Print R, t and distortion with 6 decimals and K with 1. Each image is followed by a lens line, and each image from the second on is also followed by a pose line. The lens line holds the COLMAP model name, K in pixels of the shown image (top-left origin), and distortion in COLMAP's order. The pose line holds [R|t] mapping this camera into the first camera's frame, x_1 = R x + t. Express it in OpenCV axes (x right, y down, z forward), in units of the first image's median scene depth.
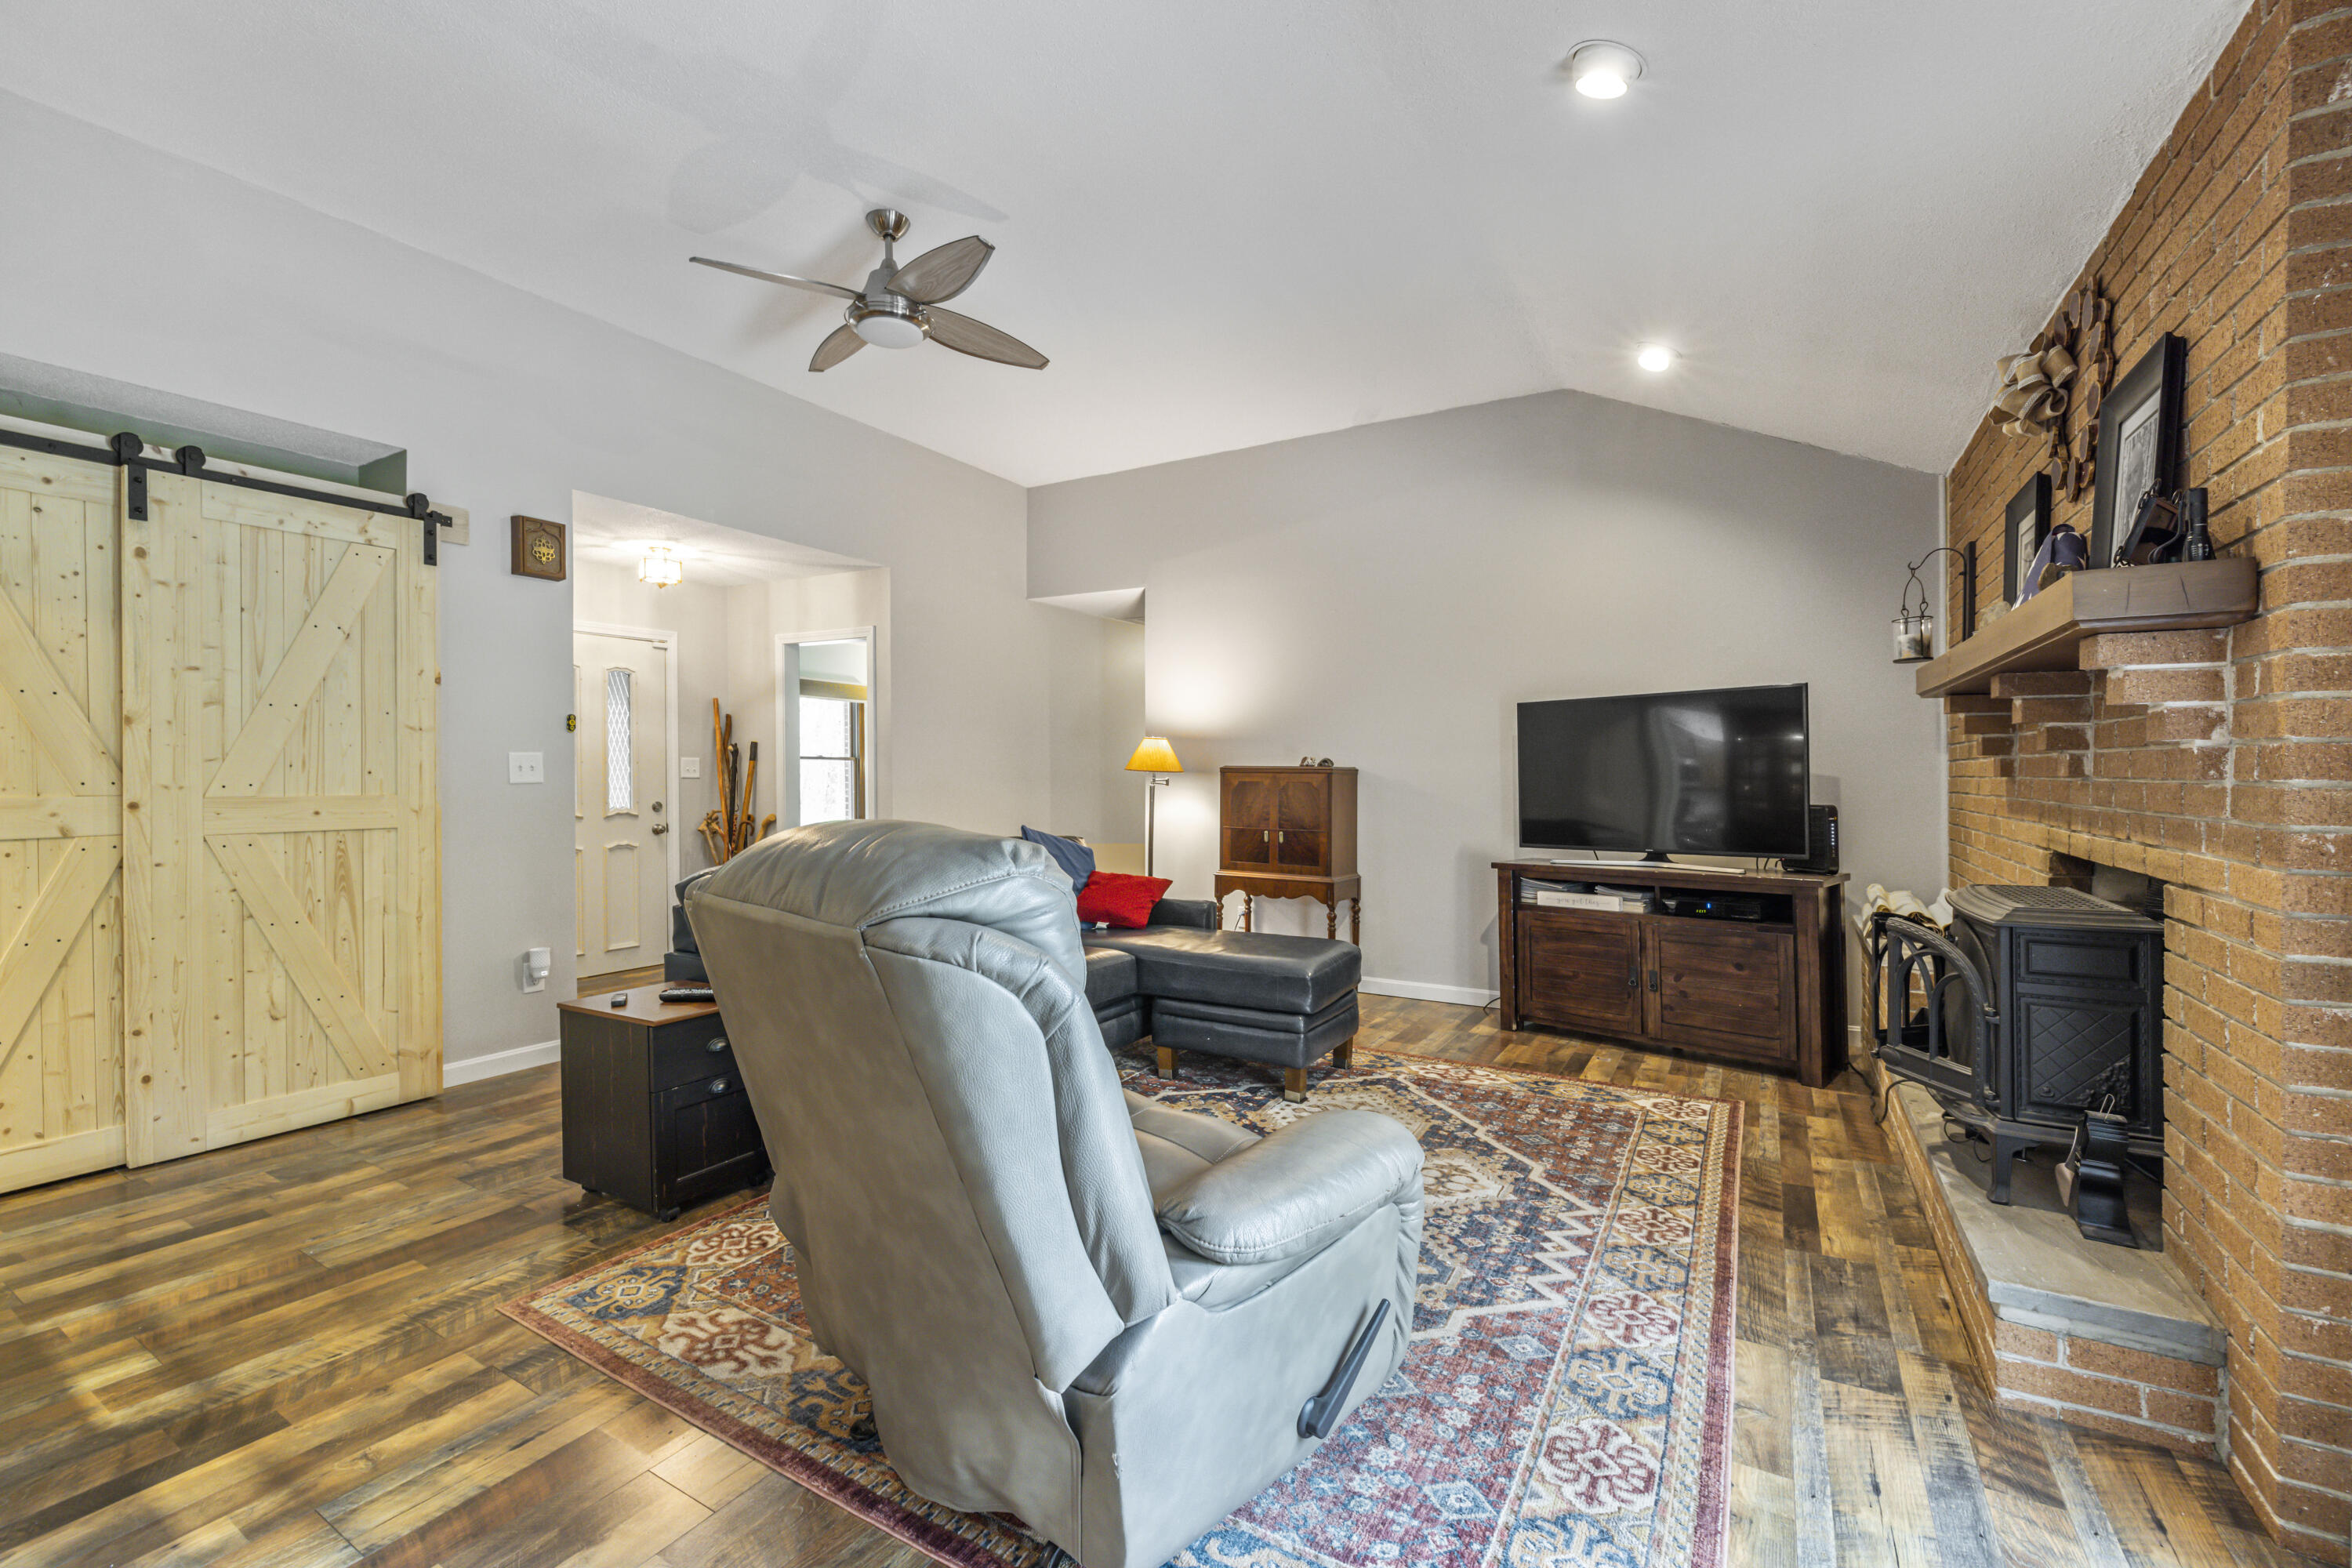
lens RADIAL K [[982.2, 0, 1153.9], [0, 982.2, 778.5], [0, 0, 1]] dist [-0.000589, 0.000025]
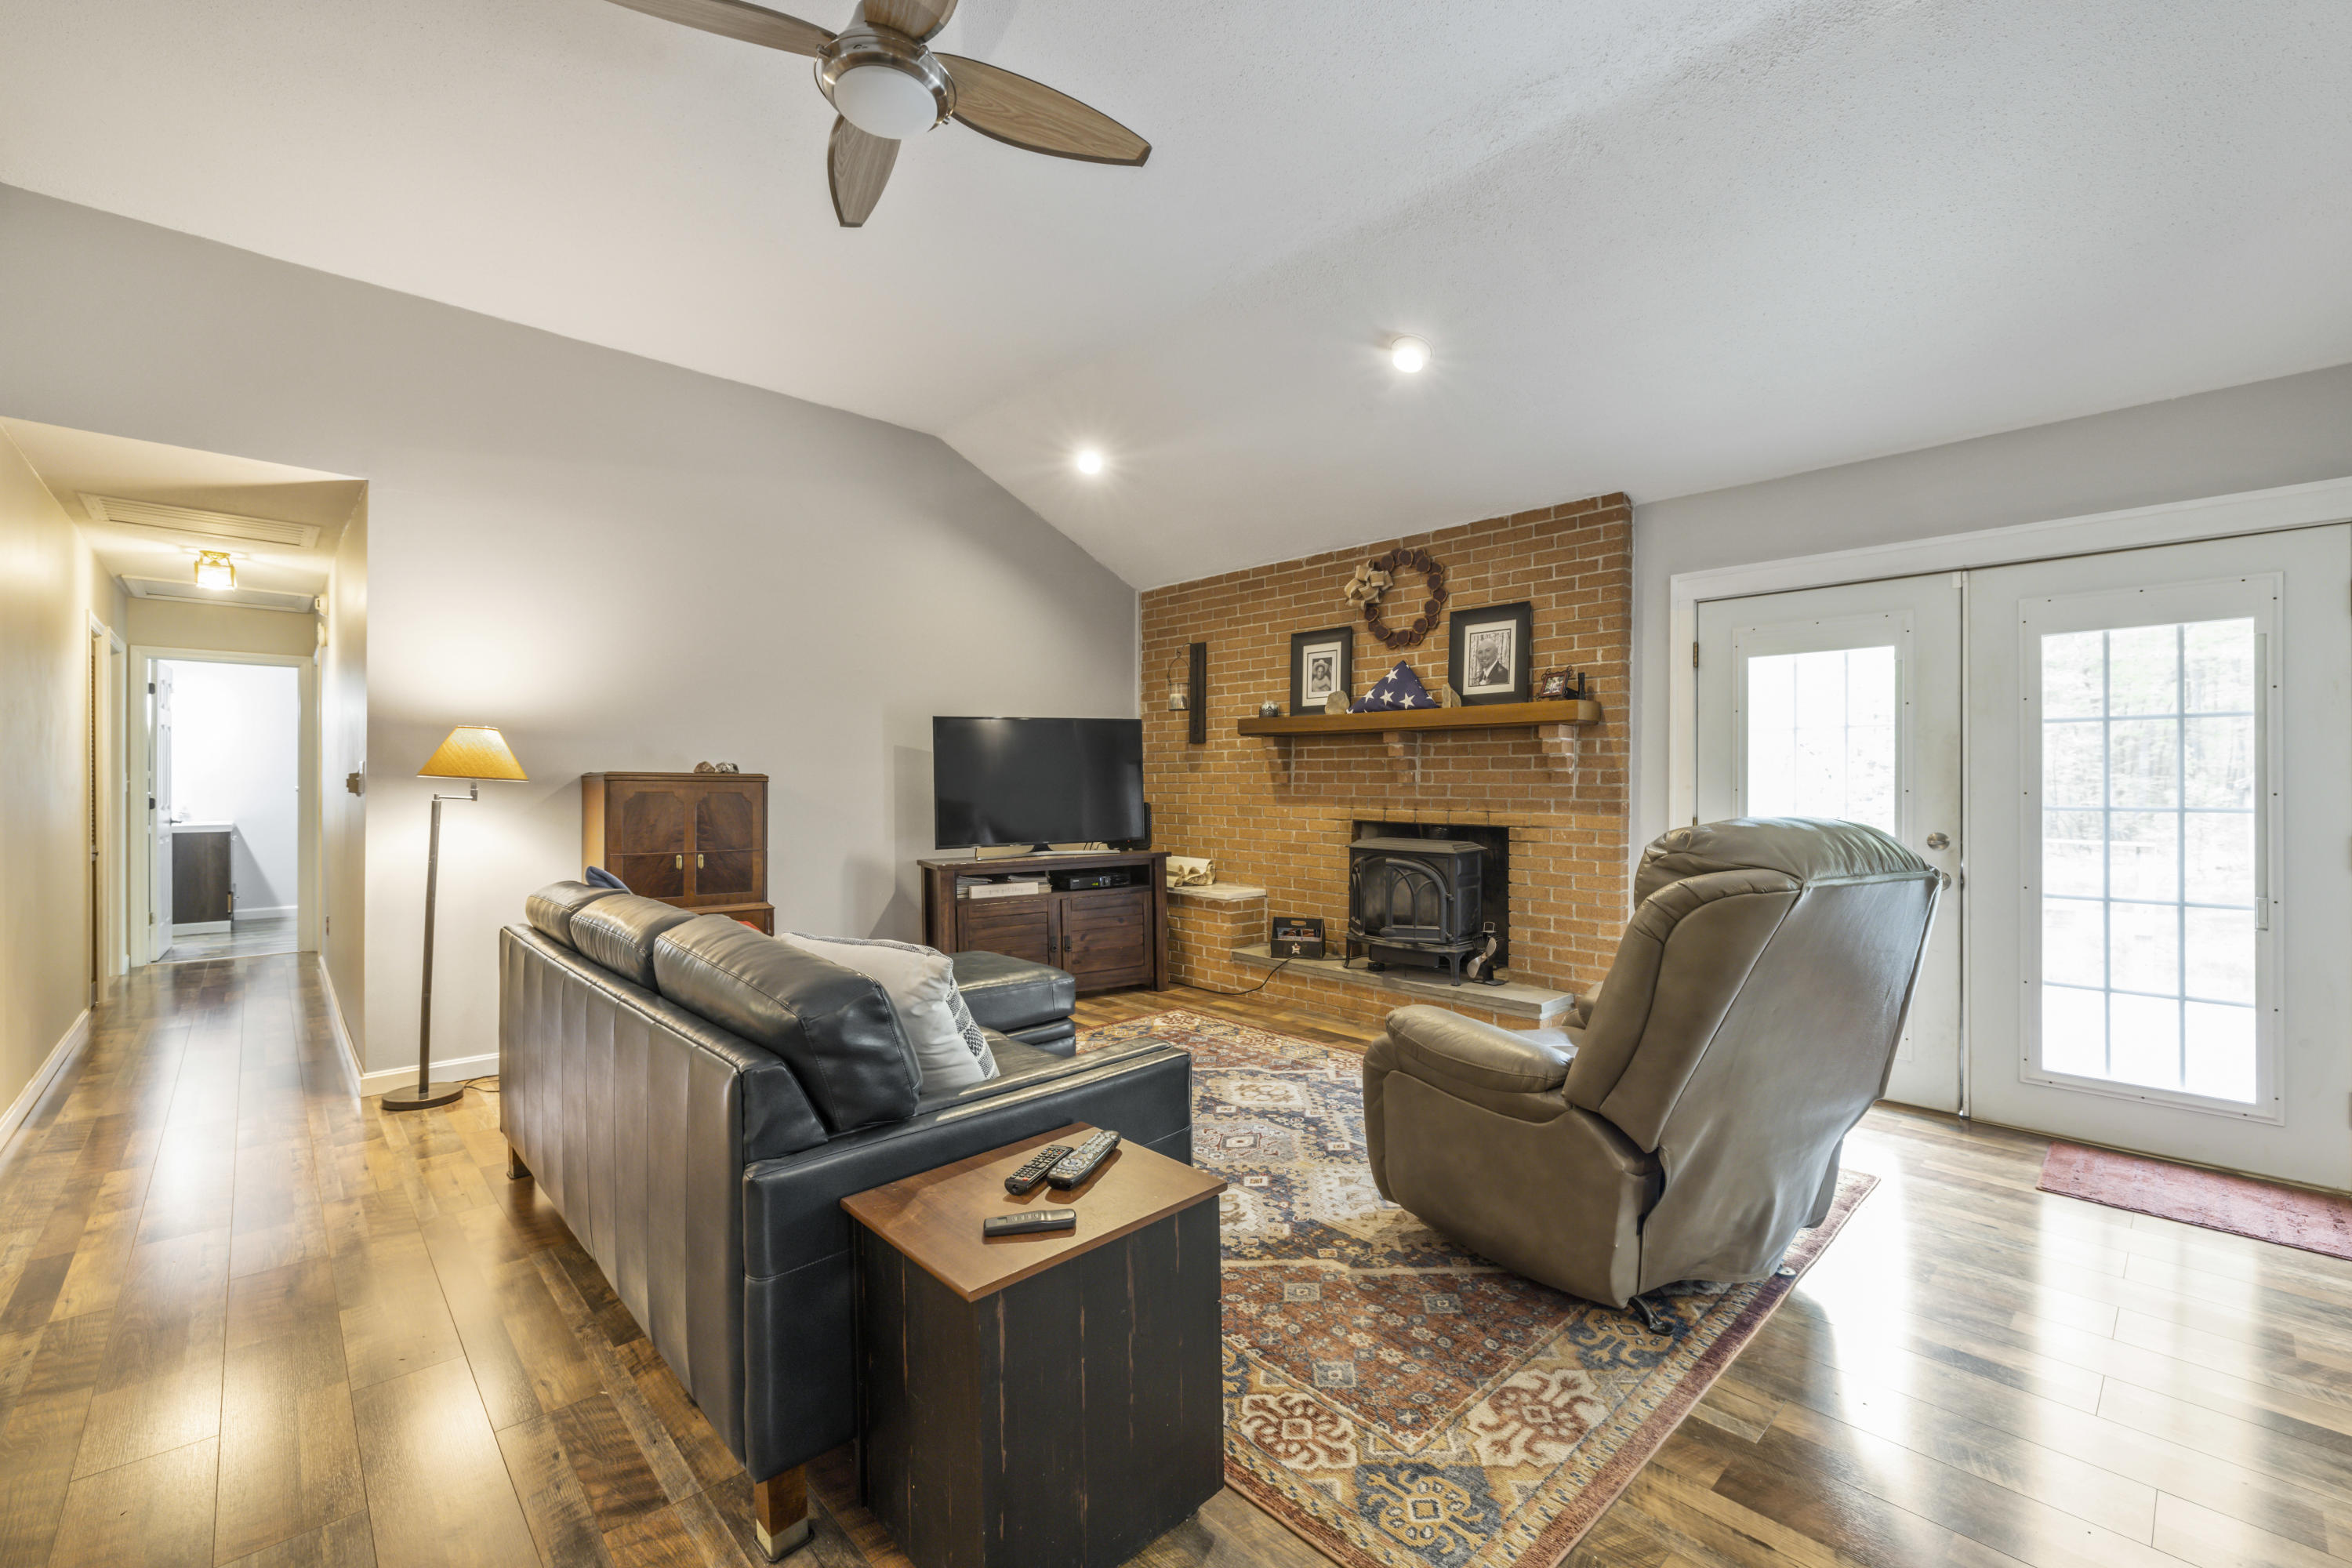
lens RADIAL K [[982.2, 0, 1153.6], [0, 982.2, 782.4], [0, 0, 1]] dist [-0.000589, 0.000025]
pose [[0.273713, -0.001563, 0.961810, -0.937658], [0.003104, 0.999995, 0.000741, -0.006843], [-0.961806, 0.002782, 0.273716, 0.730164]]
